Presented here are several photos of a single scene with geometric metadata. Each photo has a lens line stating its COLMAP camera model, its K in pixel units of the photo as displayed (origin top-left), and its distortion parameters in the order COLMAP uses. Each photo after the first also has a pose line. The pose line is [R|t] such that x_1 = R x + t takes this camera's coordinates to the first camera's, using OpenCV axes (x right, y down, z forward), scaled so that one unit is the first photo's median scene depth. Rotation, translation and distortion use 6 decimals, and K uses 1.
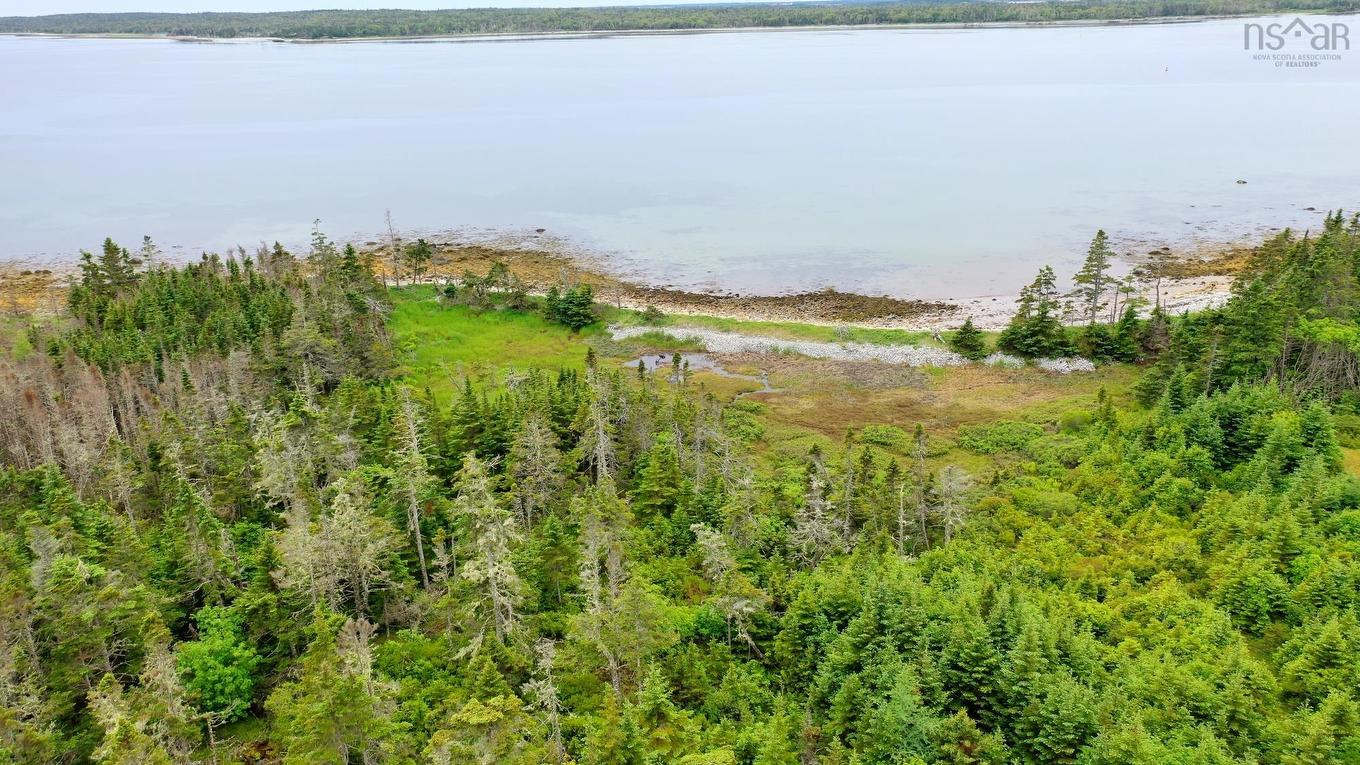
lens RADIAL K [[1076.8, 0, 680.7], [0, 1076.8, 381.2], [0, 0, 1]] dist [0.006915, 0.003918]
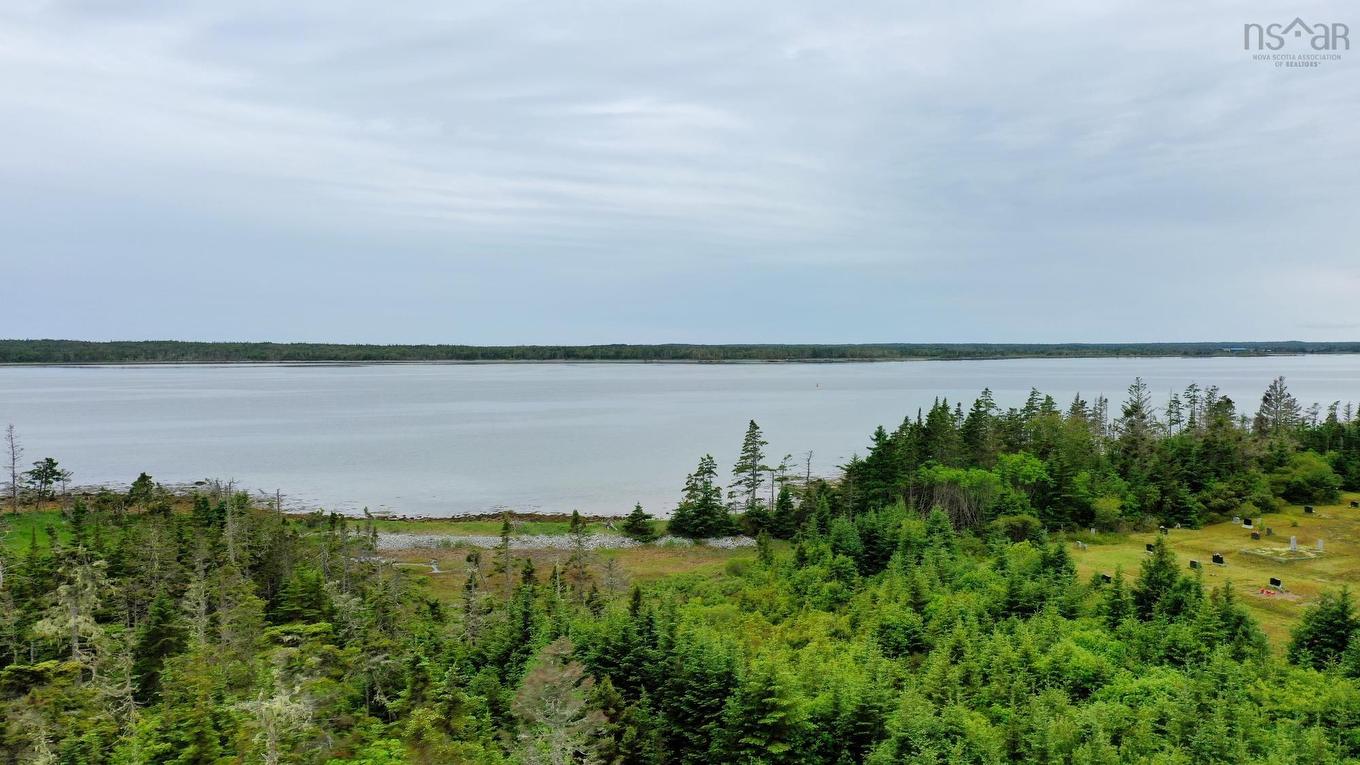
lens RADIAL K [[1076.8, 0, 680.7], [0, 1076.8, 381.2], [0, 0, 1]] dist [0.006915, 0.003918]
pose [[0.962246, 0.014352, 0.271801, 0.025896], [0.070135, 0.951812, -0.298554, 0.140316], [-0.262989, 0.306345, 0.914871, 0.016198]]
